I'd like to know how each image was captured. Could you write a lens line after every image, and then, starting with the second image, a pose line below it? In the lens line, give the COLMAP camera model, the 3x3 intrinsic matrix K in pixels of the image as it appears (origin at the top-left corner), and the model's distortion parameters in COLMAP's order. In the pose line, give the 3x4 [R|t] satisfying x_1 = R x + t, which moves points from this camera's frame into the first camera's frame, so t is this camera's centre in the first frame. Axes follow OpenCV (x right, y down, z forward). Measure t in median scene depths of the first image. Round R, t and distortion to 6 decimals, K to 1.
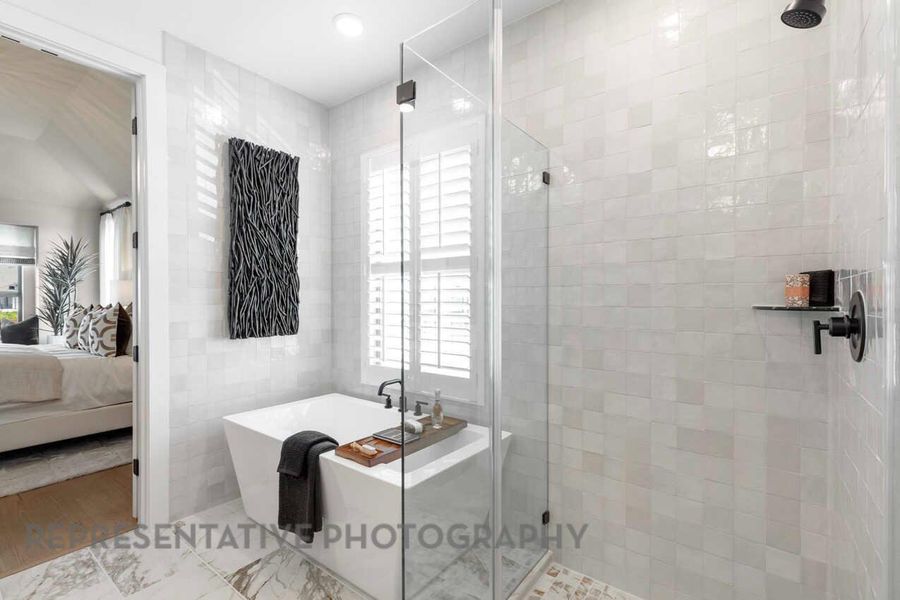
lens RADIAL K [[406.1, 0, 448.1], [0, 406.1, 305.2], [0, 0, 1]] dist [0.011569, -0.000024]
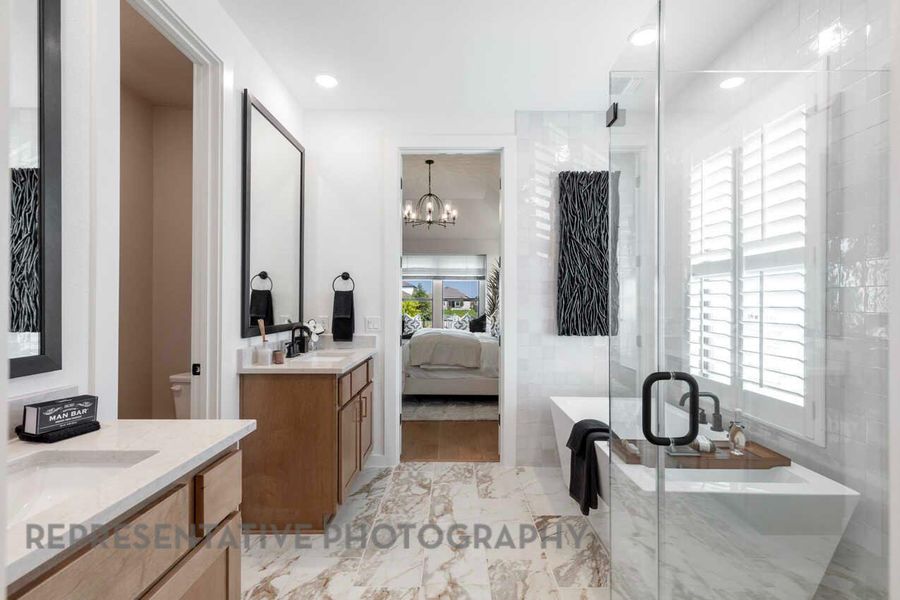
lens RADIAL K [[406.1, 0, 448.1], [0, 406.1, 305.2], [0, 0, 1]] dist [0.011569, -0.000024]
pose [[0.599972, 0.005692, -0.800001, 0.253043], [-0.012131, 0.999924, -0.001983, -0.001982], [0.799929, 0.010895, 0.599996, -0.004918]]
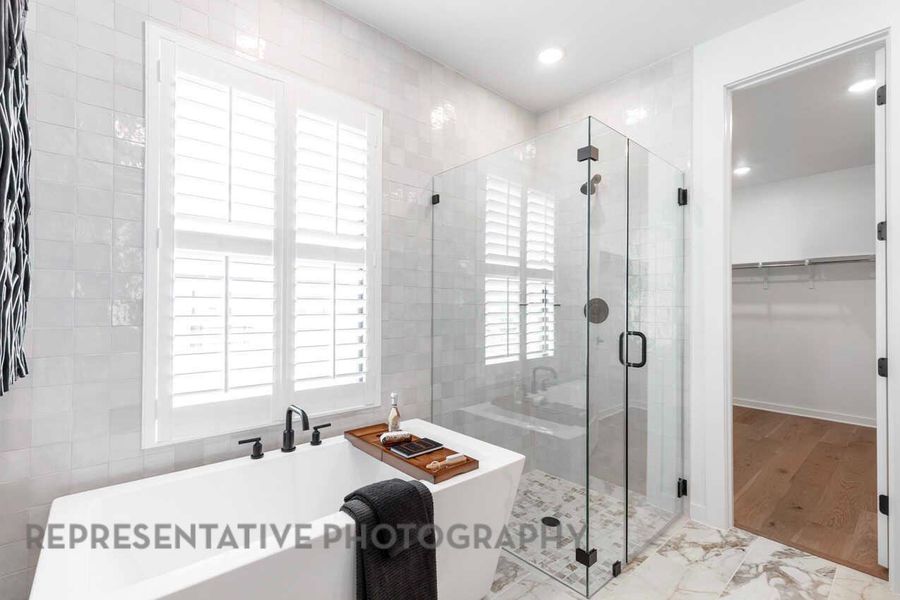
lens RADIAL K [[417.1, 0, 415.4], [0, 417.1, 298.6], [0, 0, 1]] dist [0.004840, -0.000459]
pose [[0.222814, 0.012096, 0.974786, -0.794622], [-0.002846, 0.999927, -0.011758, 0.001631], [-0.974857, -0.000154, 0.222832, 0.628595]]
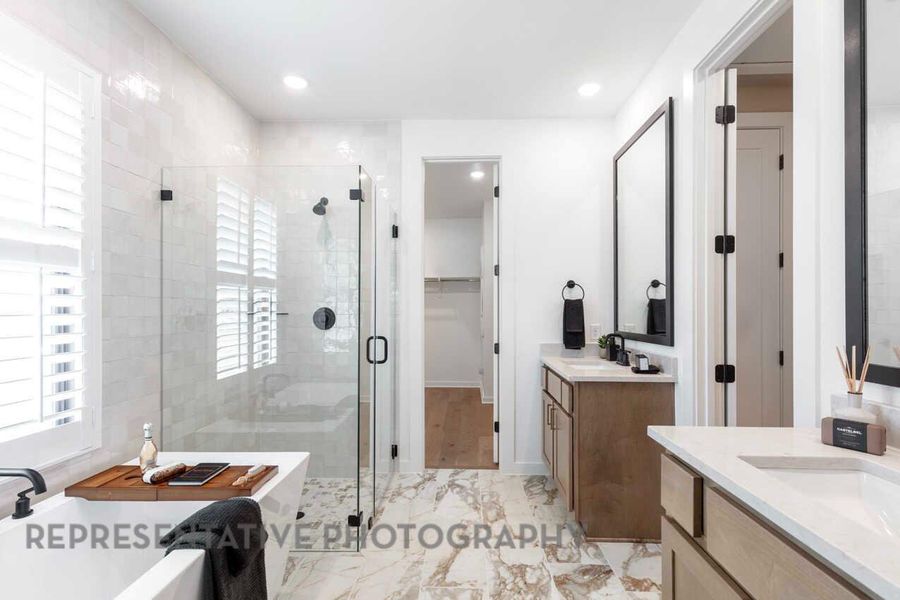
lens RADIAL K [[440.6, 0, 449.5], [0, 440.6, 304.1], [0, 0, 1]] dist [-0.000359, -0.000797]
pose [[-0.576551, 0.002825, 0.817056, -0.895042], [0.003101, 0.999994, -0.001269, -0.020025], [-0.817055, 0.001802, -0.576557, 0.851350]]
